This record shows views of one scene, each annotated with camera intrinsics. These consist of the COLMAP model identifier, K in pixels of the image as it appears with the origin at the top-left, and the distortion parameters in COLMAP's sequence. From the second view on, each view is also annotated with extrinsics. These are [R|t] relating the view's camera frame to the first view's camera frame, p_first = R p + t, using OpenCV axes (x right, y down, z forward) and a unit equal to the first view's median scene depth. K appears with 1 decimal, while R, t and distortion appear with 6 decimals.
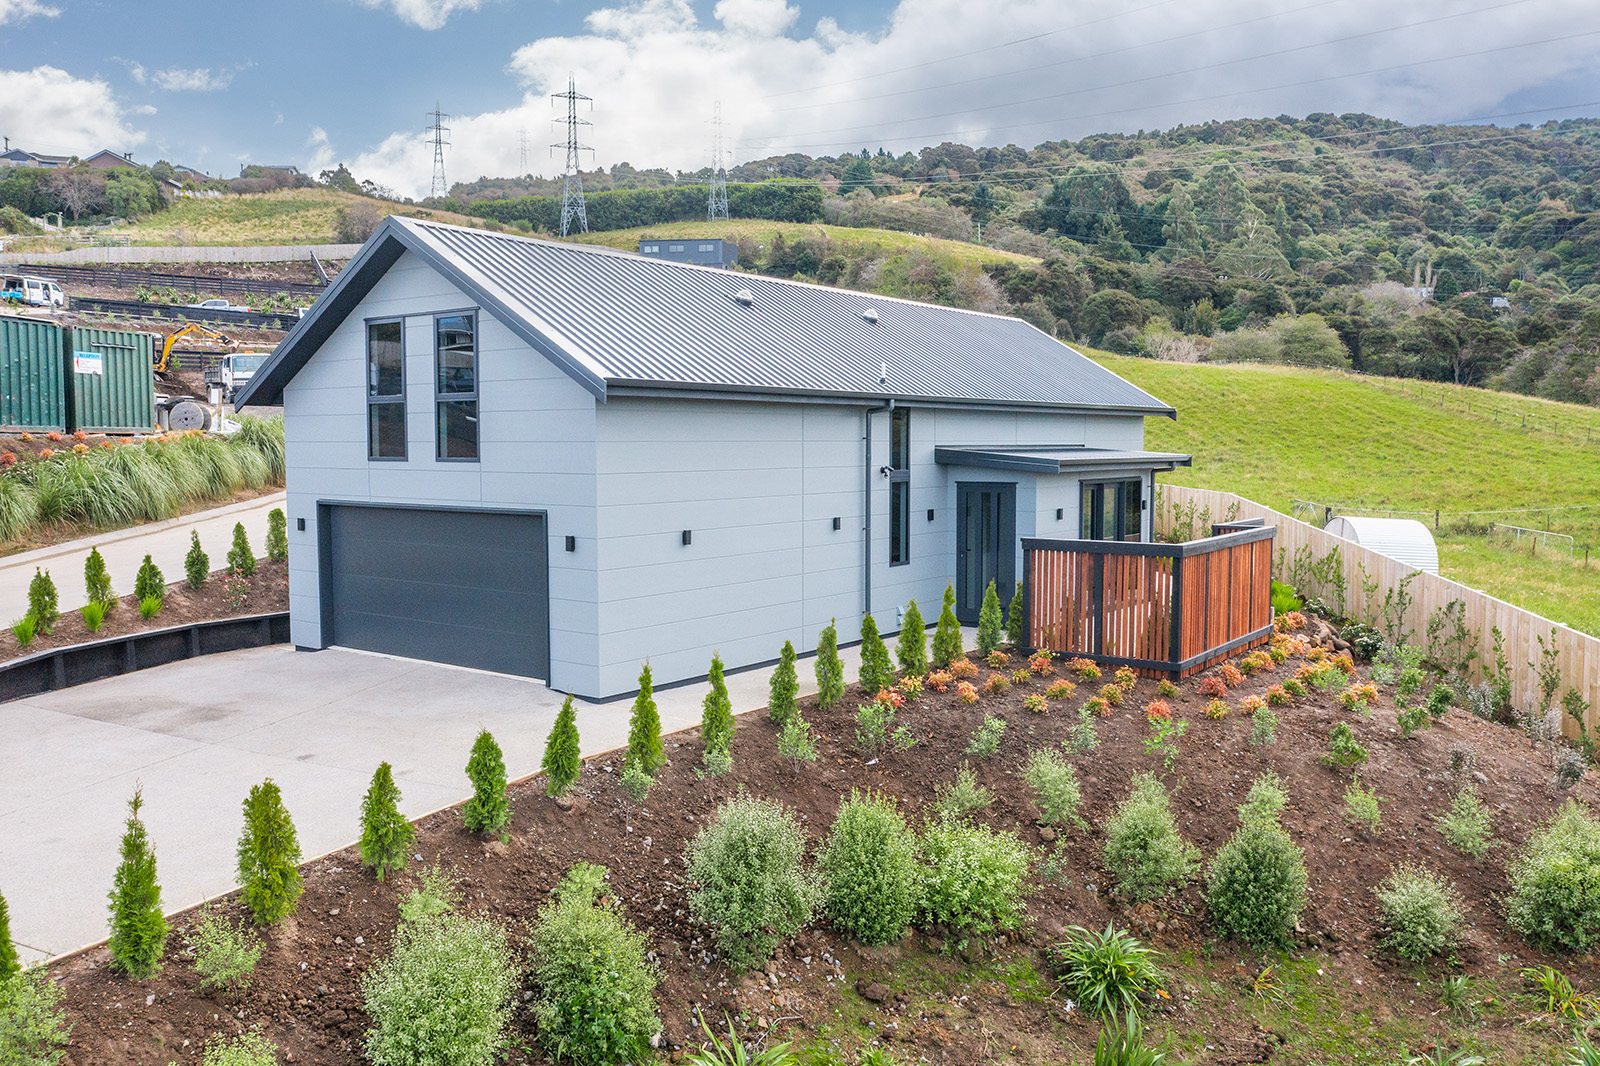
lens RADIAL K [[1259.1, 0, 776.1], [0, 1259.1, 530.7], [0, 0, 1]] dist [-0.012815, -0.004265]
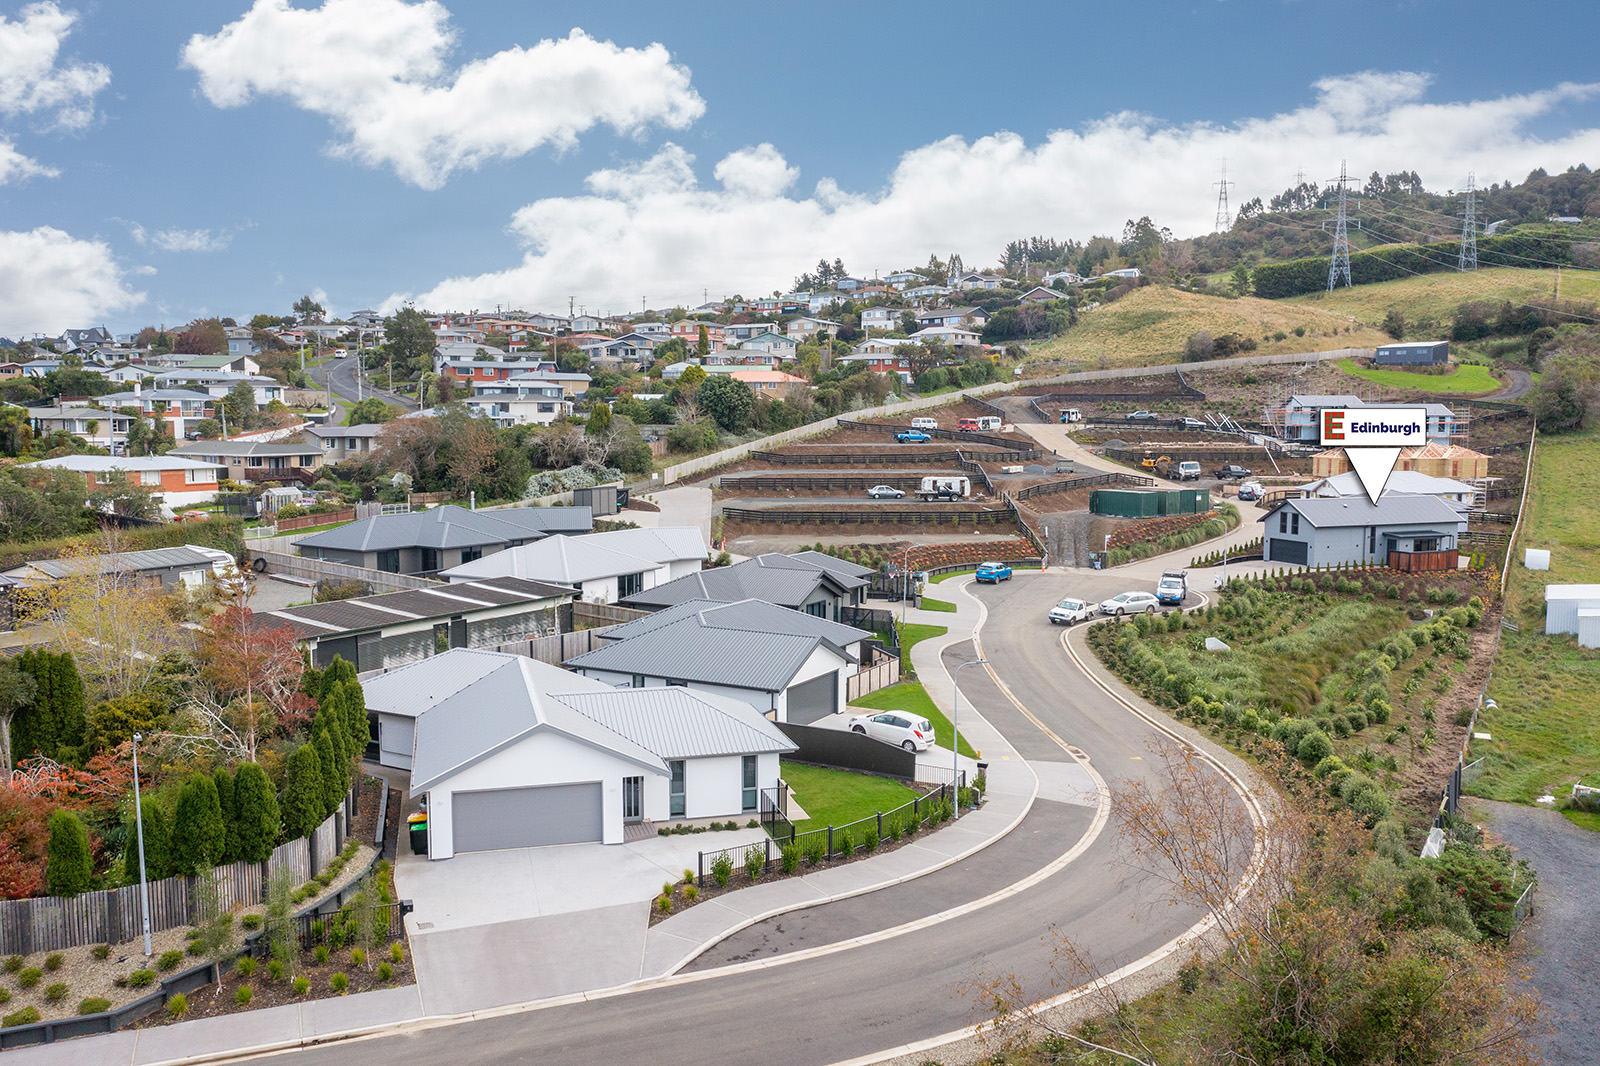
lens RADIAL K [[1258.6, 0, 762.3], [0, 1258.6, 535.5], [0, 0, 1]] dist [-0.017328, 0.005041]
pose [[0.831734, 0.051714, -0.552760, 0.087896], [-0.036080, 0.998582, 0.039134, -0.016579], [0.554000, -0.012606, 0.832421, -0.495804]]
